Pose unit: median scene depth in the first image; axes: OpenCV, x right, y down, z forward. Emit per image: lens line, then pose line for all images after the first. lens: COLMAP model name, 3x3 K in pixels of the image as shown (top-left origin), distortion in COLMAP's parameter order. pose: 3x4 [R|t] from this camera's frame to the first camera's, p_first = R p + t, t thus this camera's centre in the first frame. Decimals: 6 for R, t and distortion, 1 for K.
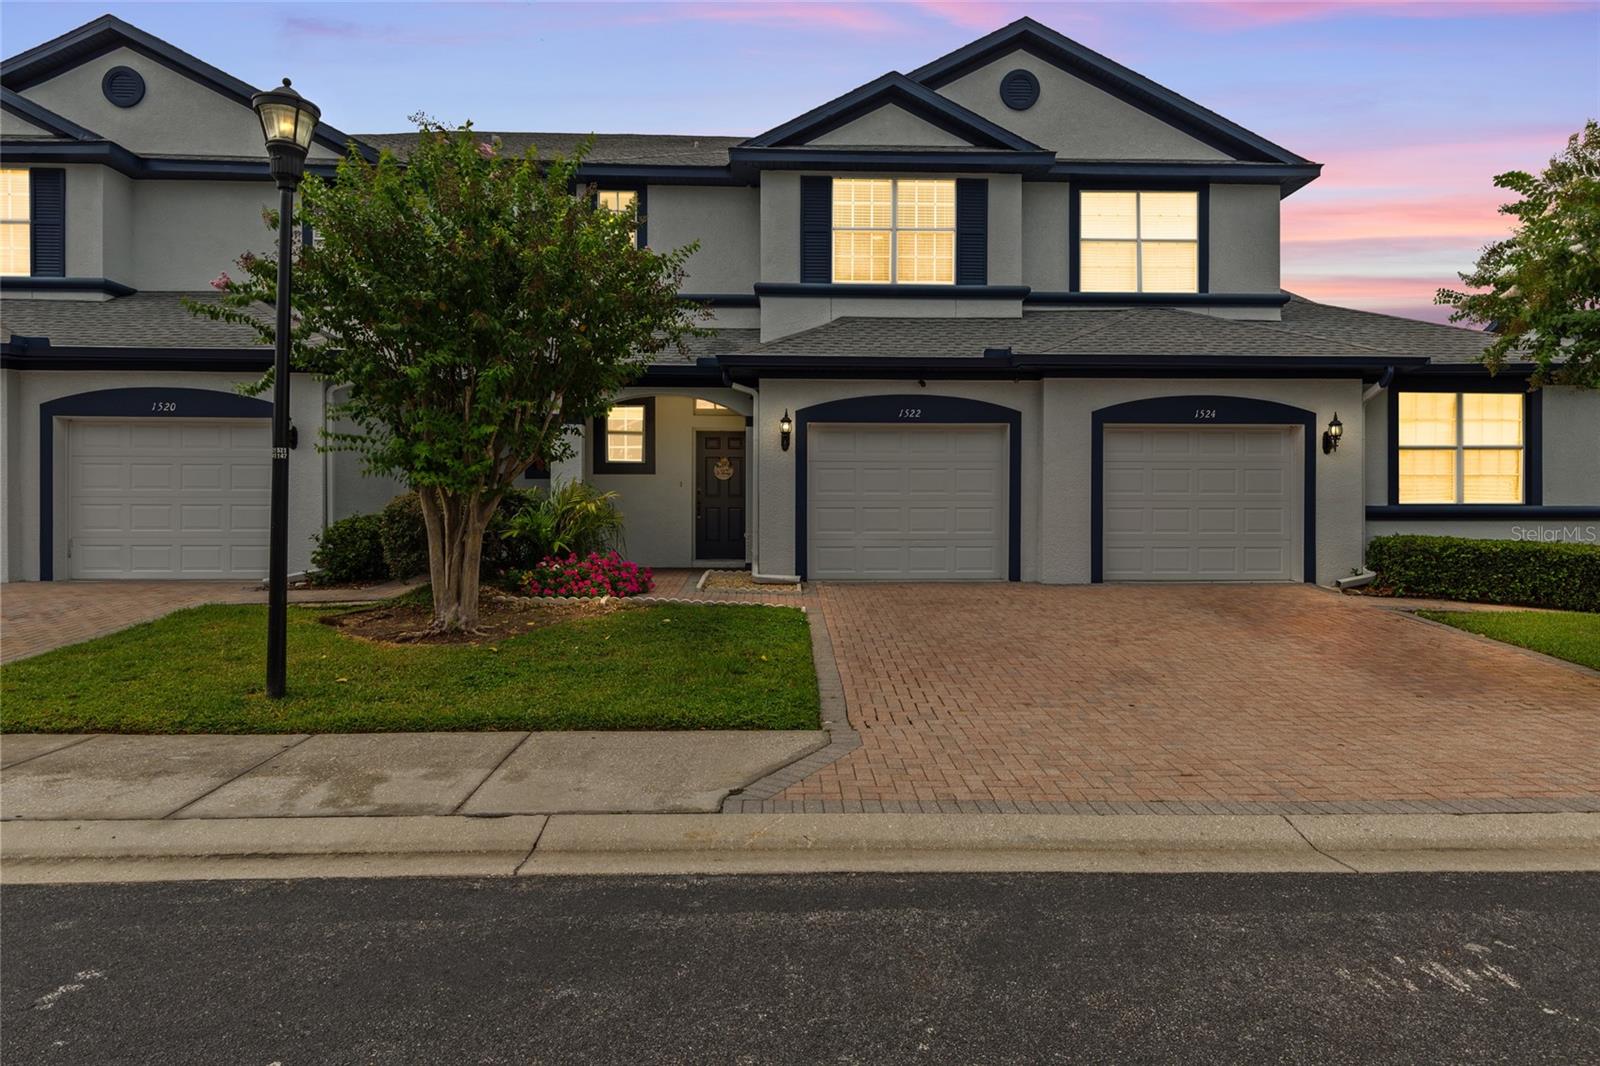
lens RADIAL K [[910.0, 0, 800.0], [0, 910.0, 533.0], [0, 0, 1]] dist [0.007799, 0.000938]
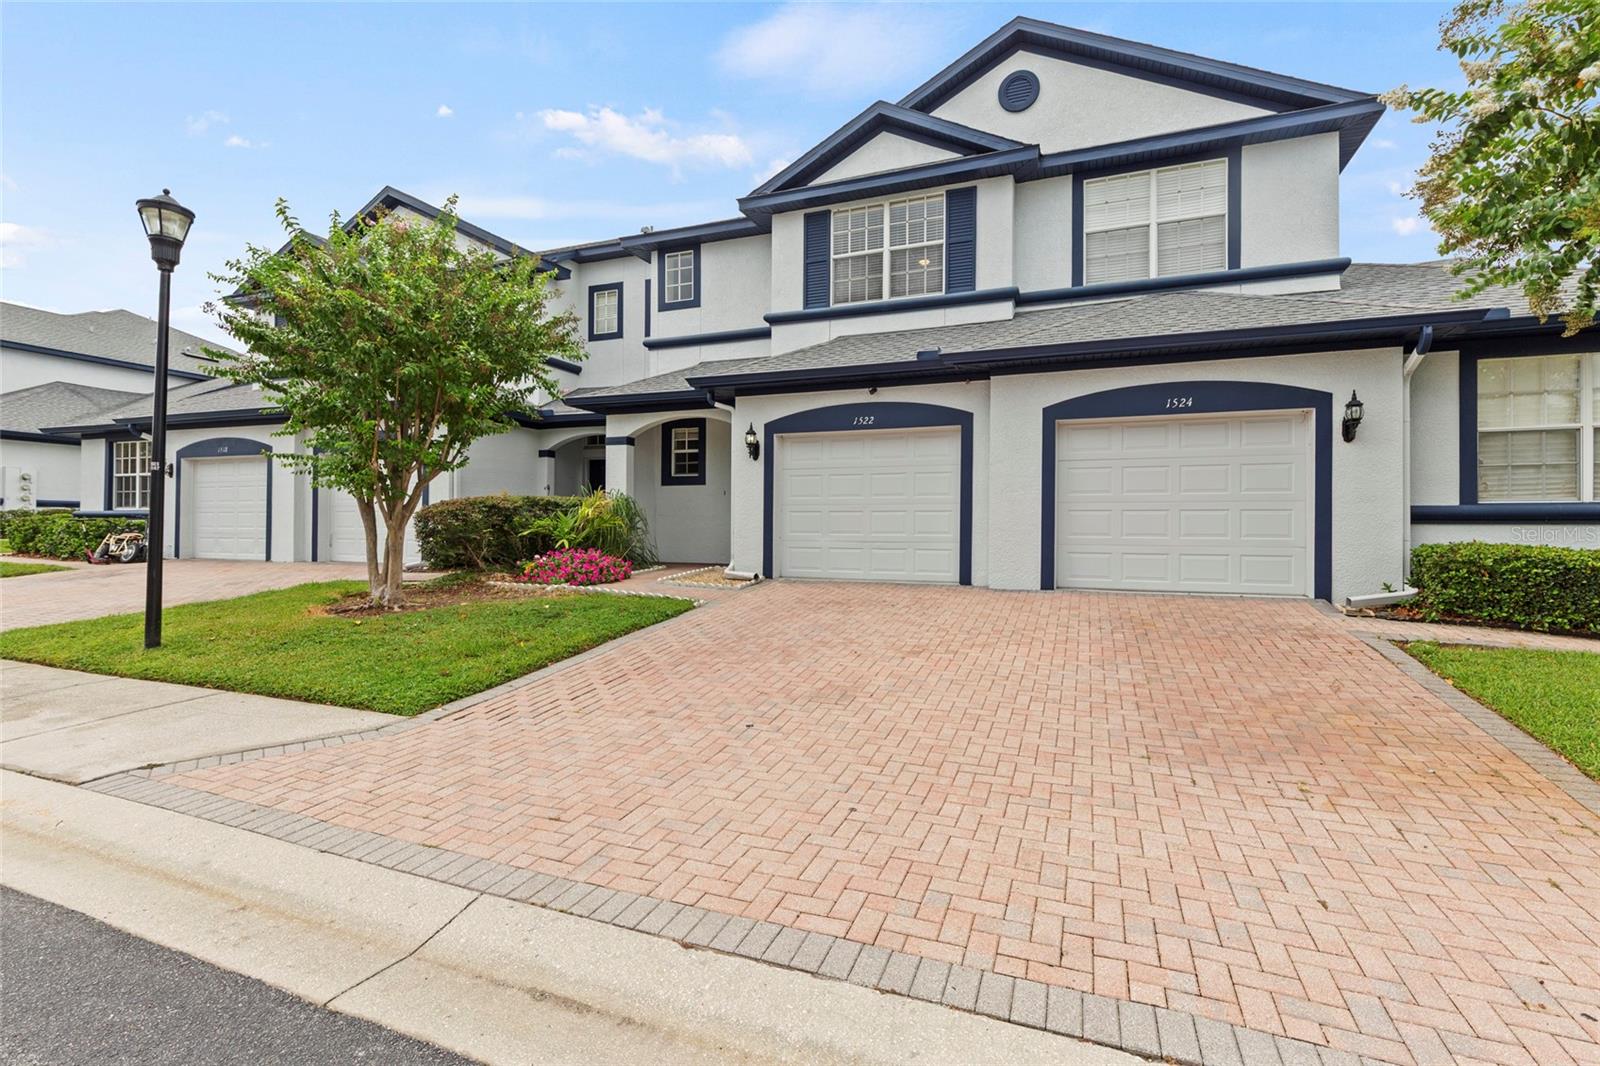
lens RADIAL K [[722.9, 0, 800.0], [0, 722.9, 533.0], [0, 0, 1]] dist [0.002660, -0.001232]
pose [[0.916315, 0.006559, -0.400404, 0.387082], [-0.010084, 0.999927, -0.006696, 0.003918], [0.400331, 0.010173, 0.916314, 0.211687]]
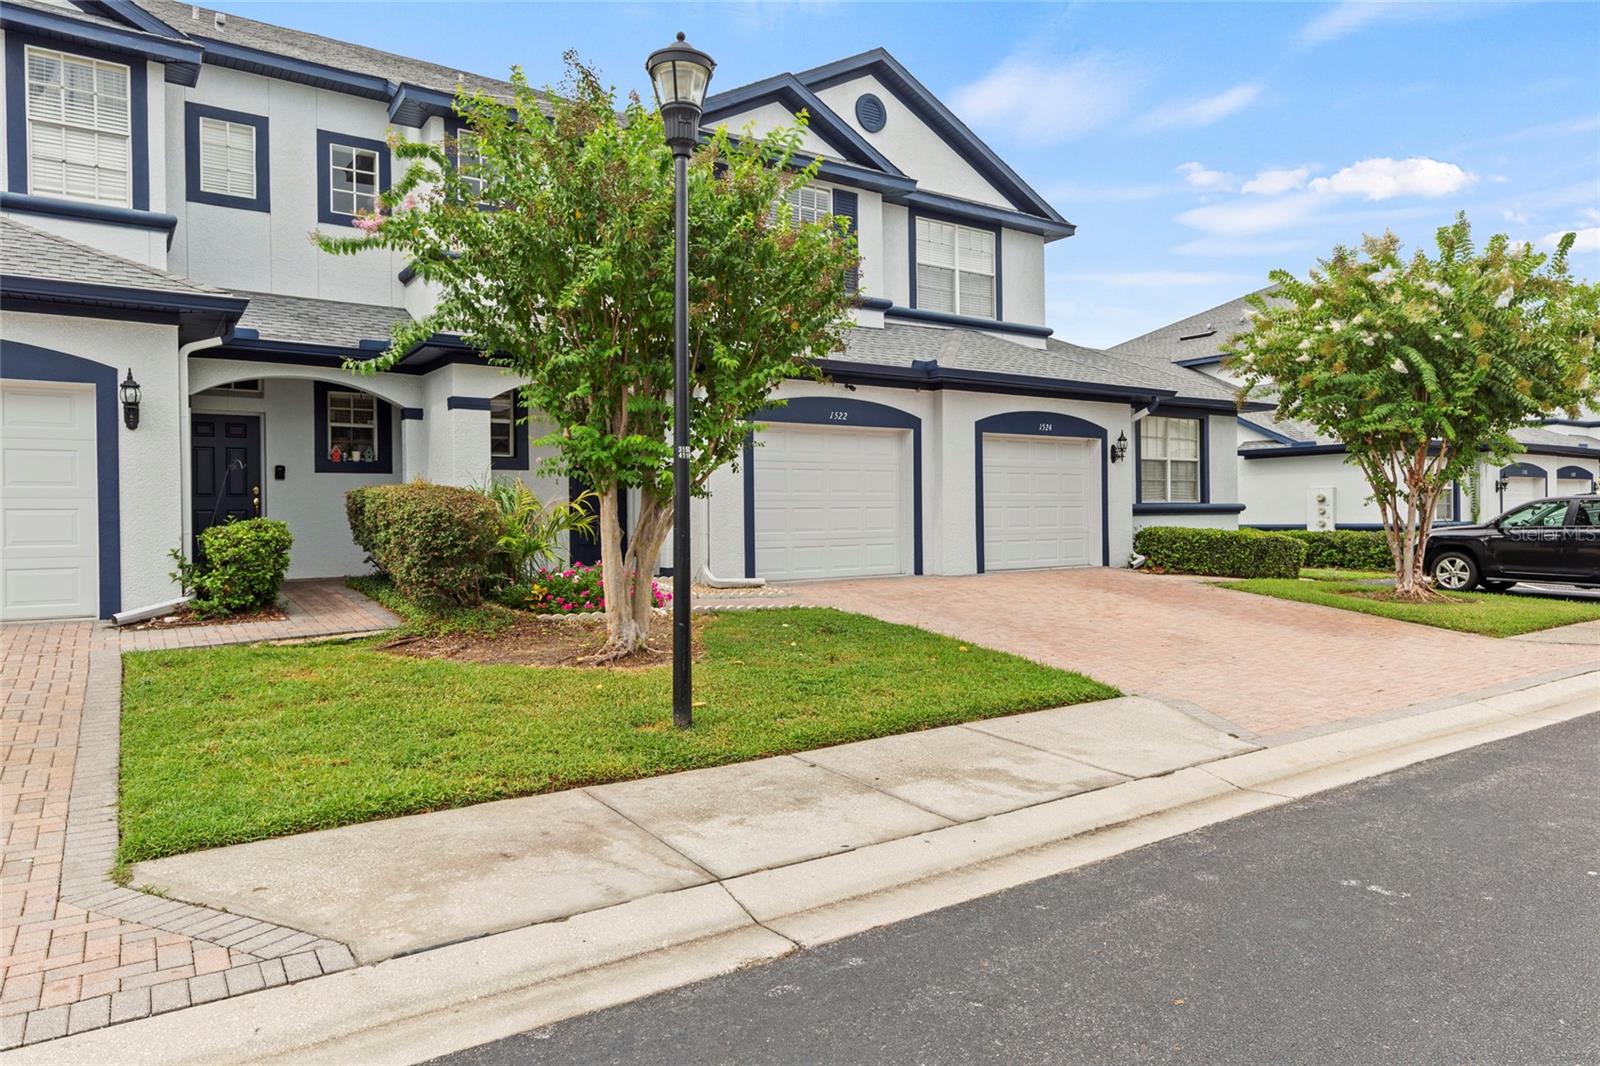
lens RADIAL K [[1017.3, 0, 809.2], [0, 1017.3, 533.1], [0, 0, 1]] dist [-0.000860, -0.000253]
pose [[0.840389, -0.018911, 0.541654, -0.531459], [0.018686, 0.999808, 0.005916, -0.006461], [-0.541662, 0.005150, 0.840581, 0.053104]]
